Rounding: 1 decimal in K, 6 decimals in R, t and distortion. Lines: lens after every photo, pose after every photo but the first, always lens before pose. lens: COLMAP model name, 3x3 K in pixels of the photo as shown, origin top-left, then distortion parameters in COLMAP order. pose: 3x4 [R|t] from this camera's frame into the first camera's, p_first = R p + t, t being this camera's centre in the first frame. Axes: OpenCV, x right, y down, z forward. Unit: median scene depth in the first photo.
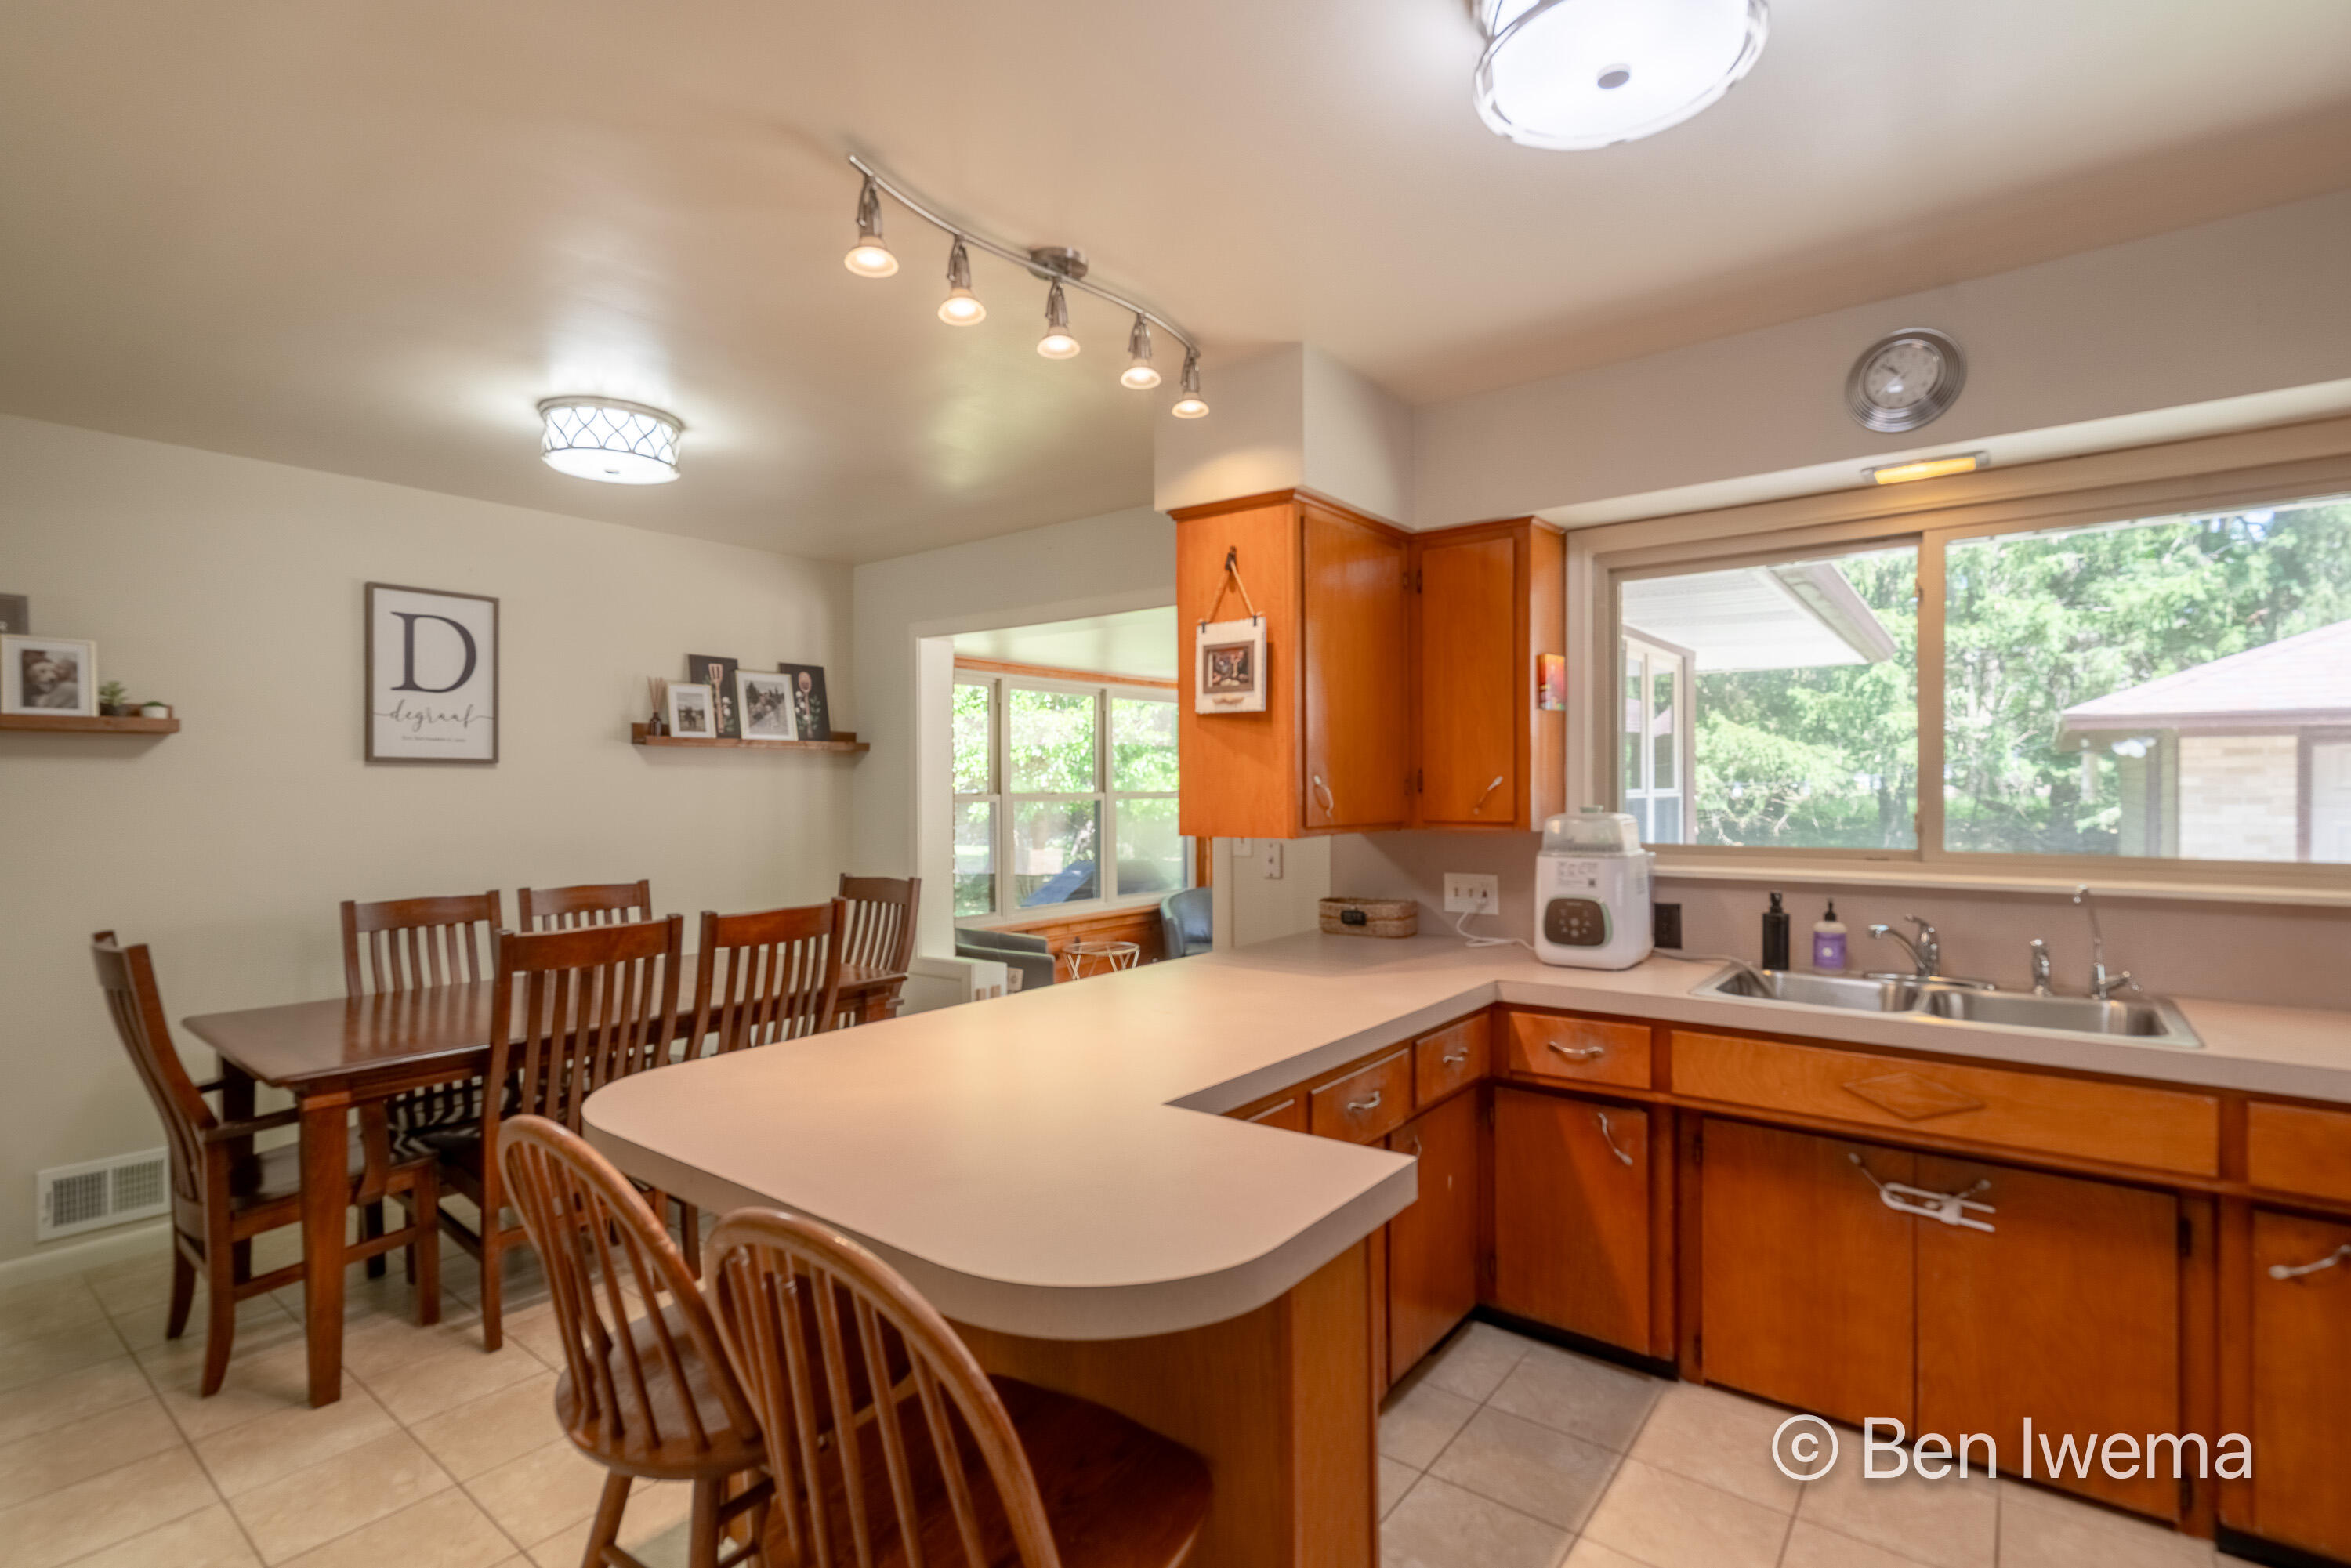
lens RADIAL K [[1072.4, 0, 1160.6], [0, 1072.4, 785.3], [0, 0, 1]] dist [-0.013130, 0.006824]
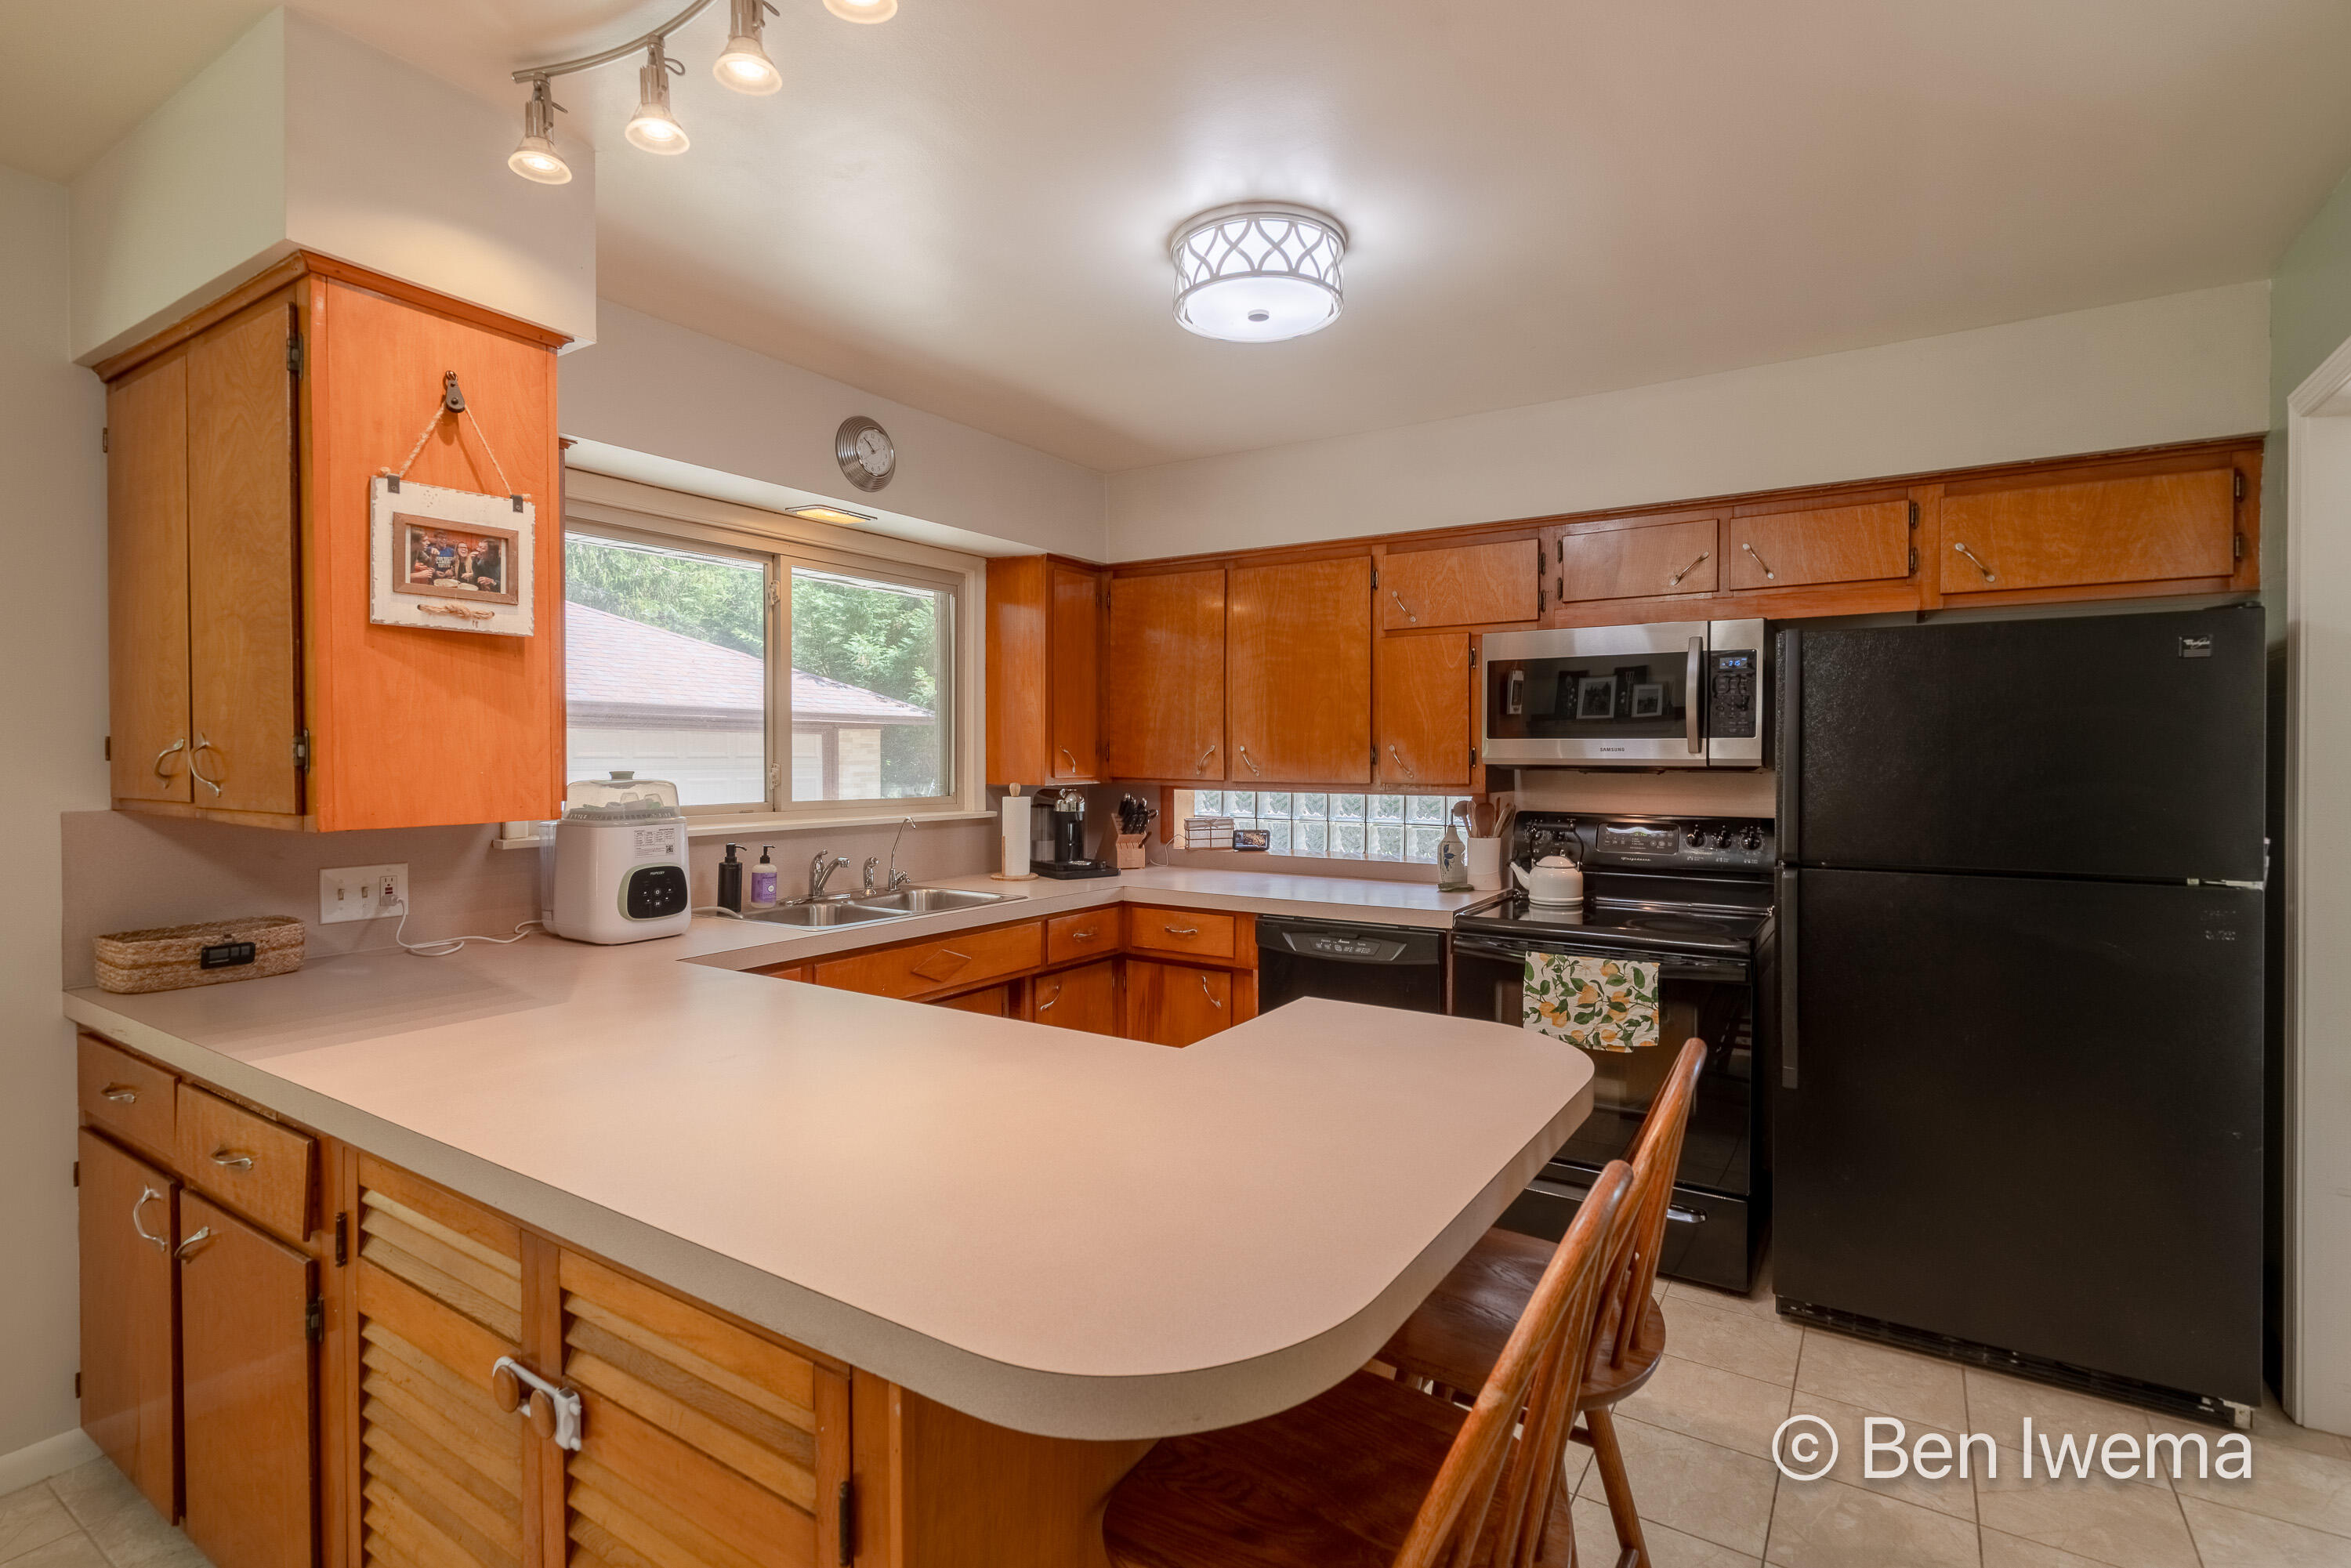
lens RADIAL K [[1072.4, 0, 1176.7], [0, 1072.4, 761.4], [0, 0, 1]] dist [-0.013130, 0.006824]
pose [[-0.065661, -0.001957, 0.997840, -0.598768], [-0.004209, 0.999990, 0.001685, 0.007712], [-0.997833, -0.004089, -0.065668, 0.599642]]
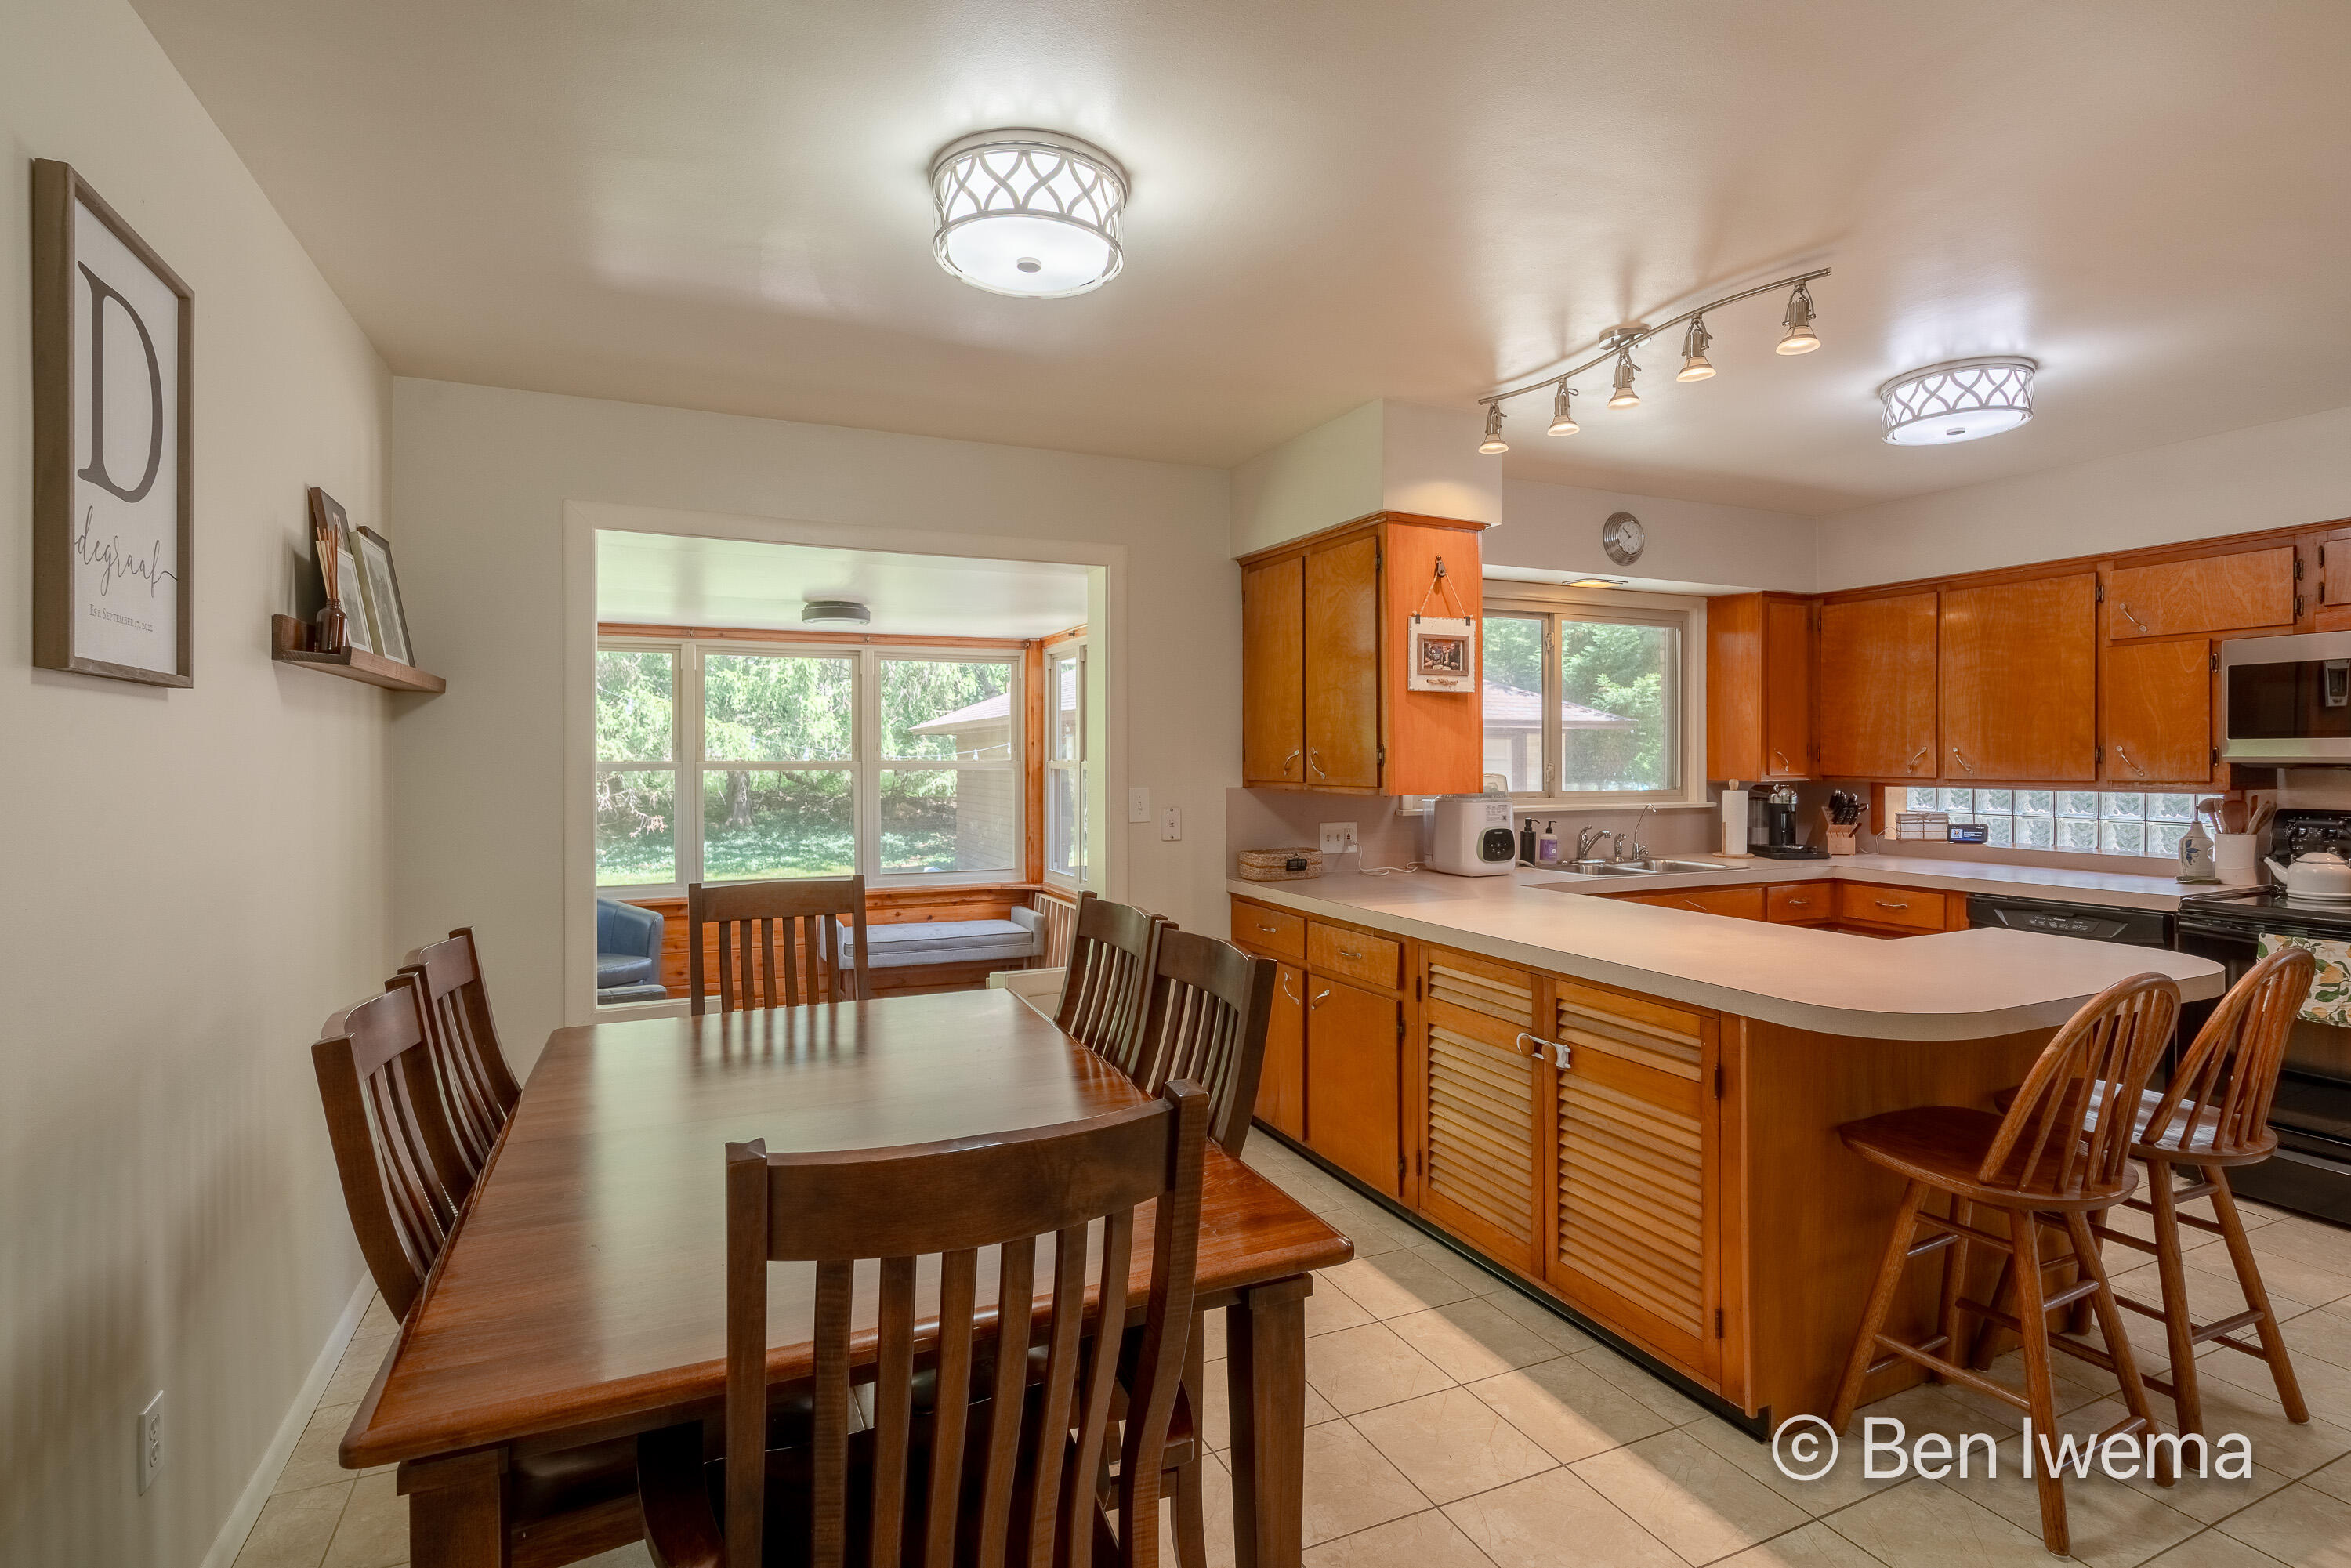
lens RADIAL K [[1154.8, 0, 1198.4], [0, 1154.8, 769.5], [0, 0, 1]] dist [0.004933, 0.002619]
pose [[0.457993, -0.005430, 0.888939, -1.225525], [-0.001536, 0.999975, 0.006900, 0.011827], [-0.888954, -0.004526, 0.457973, 0.631958]]
